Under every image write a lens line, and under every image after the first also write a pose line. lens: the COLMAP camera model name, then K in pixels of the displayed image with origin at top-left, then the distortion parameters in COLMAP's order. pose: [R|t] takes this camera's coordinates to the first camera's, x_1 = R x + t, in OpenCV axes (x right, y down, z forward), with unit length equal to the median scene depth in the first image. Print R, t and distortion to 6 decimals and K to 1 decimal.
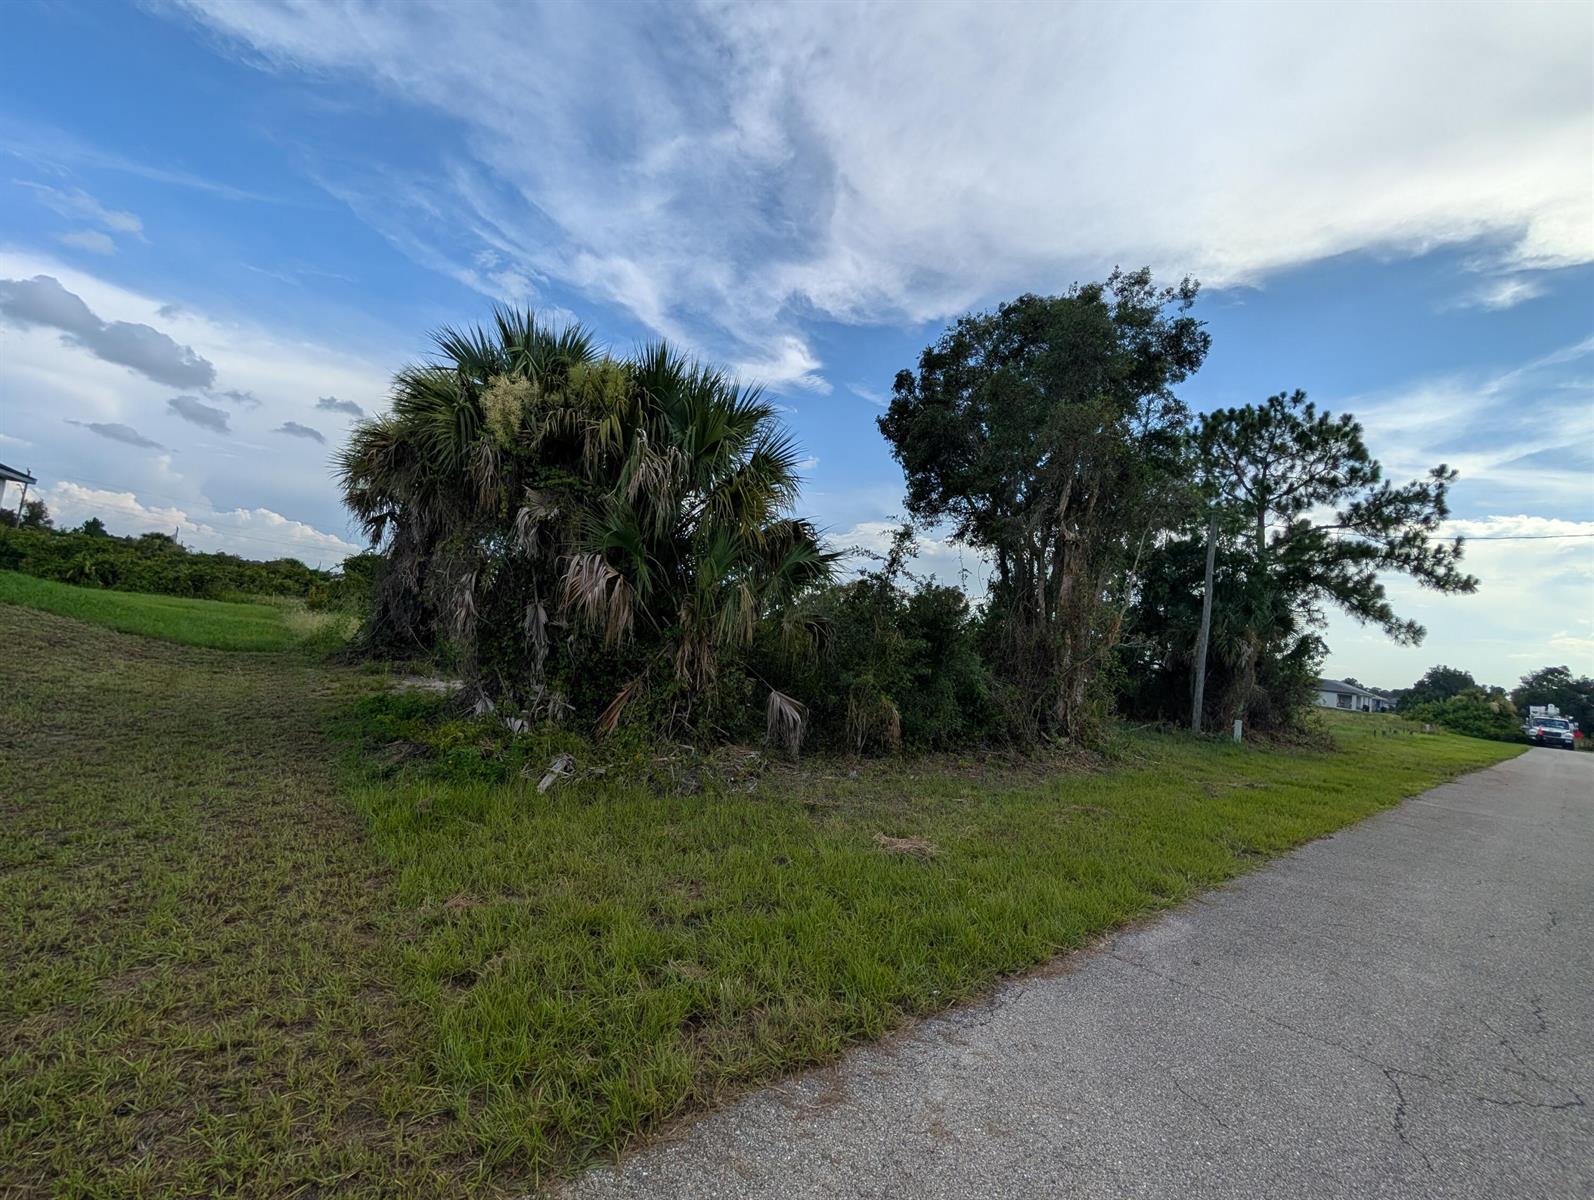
lens RADIAL K [[598.5, 0, 821.8], [0, 598.5, 586.3], [0, 0, 1]] dist [0.001271, -0.000347]
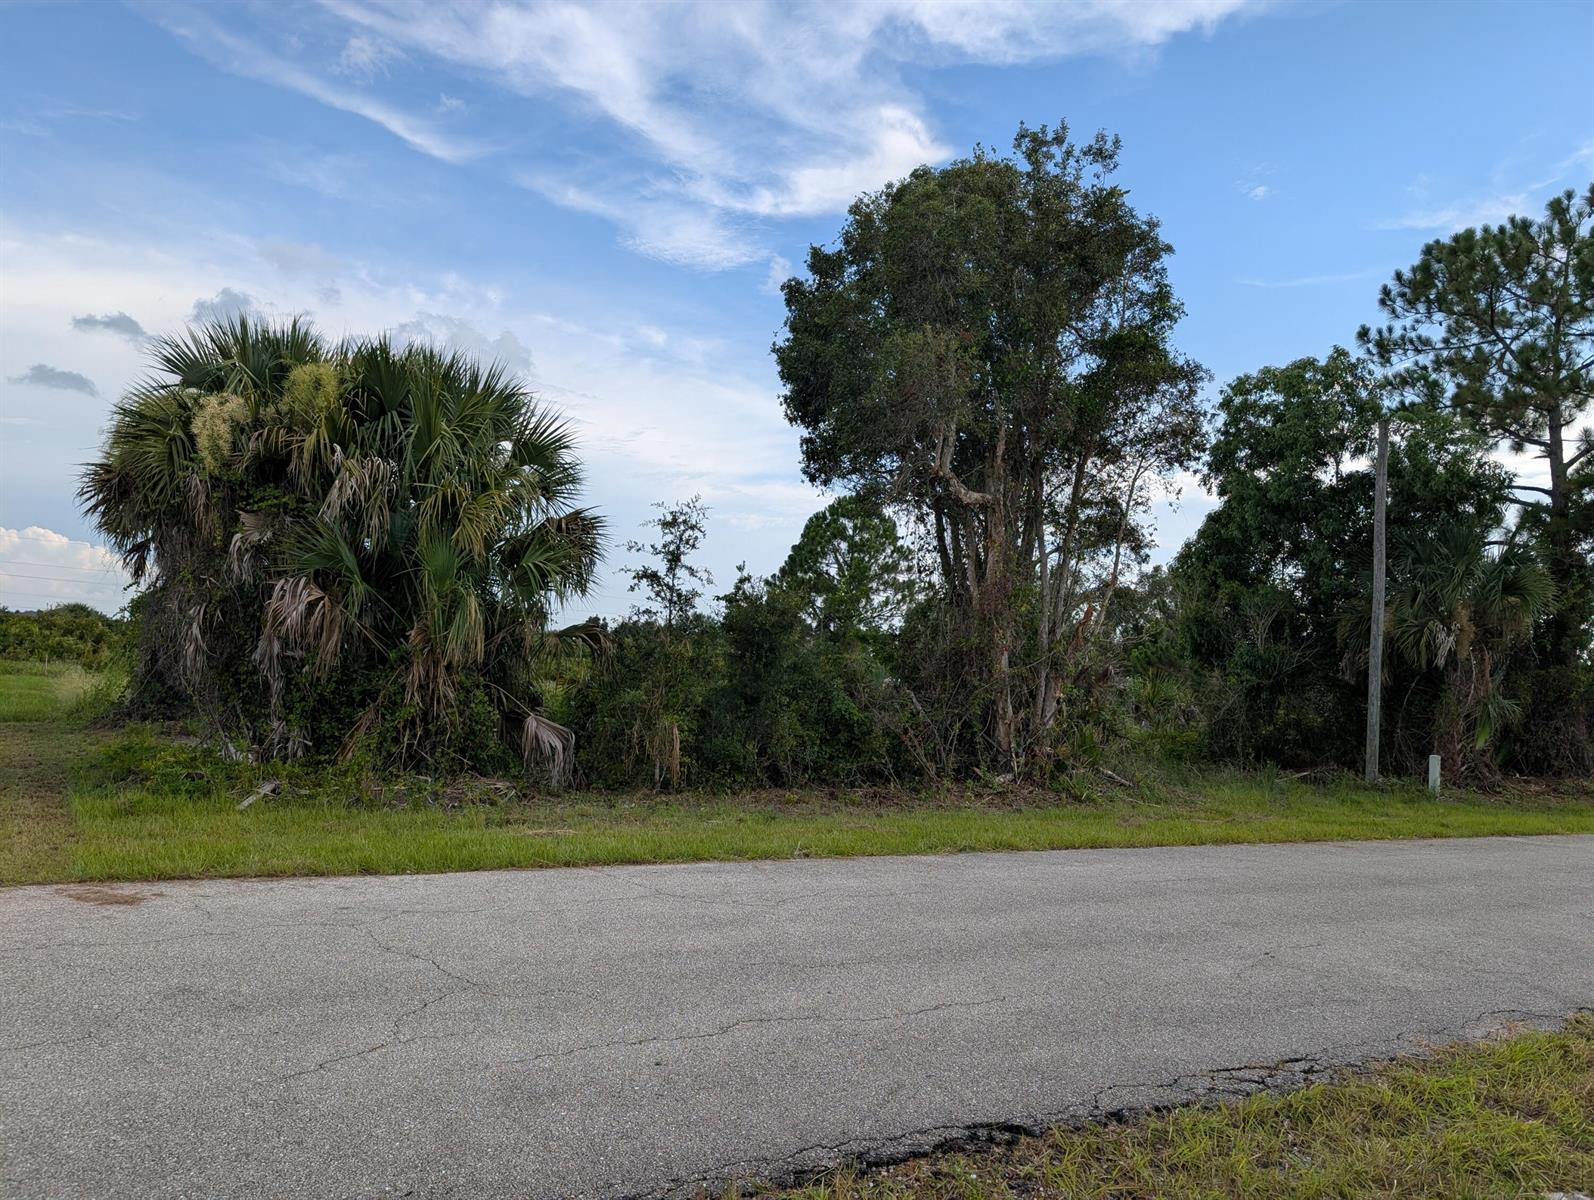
lens RADIAL K [[1147.0, 0, 795.6], [0, 1147.0, 601.1], [0, 0, 1]] dist [0.001347, 0.001852]
pose [[0.983496, -0.073350, -0.165397, 0.591173], [0.075188, 0.997158, 0.004866, 0.029731], [0.164570, -0.017221, 0.986215, -0.584068]]
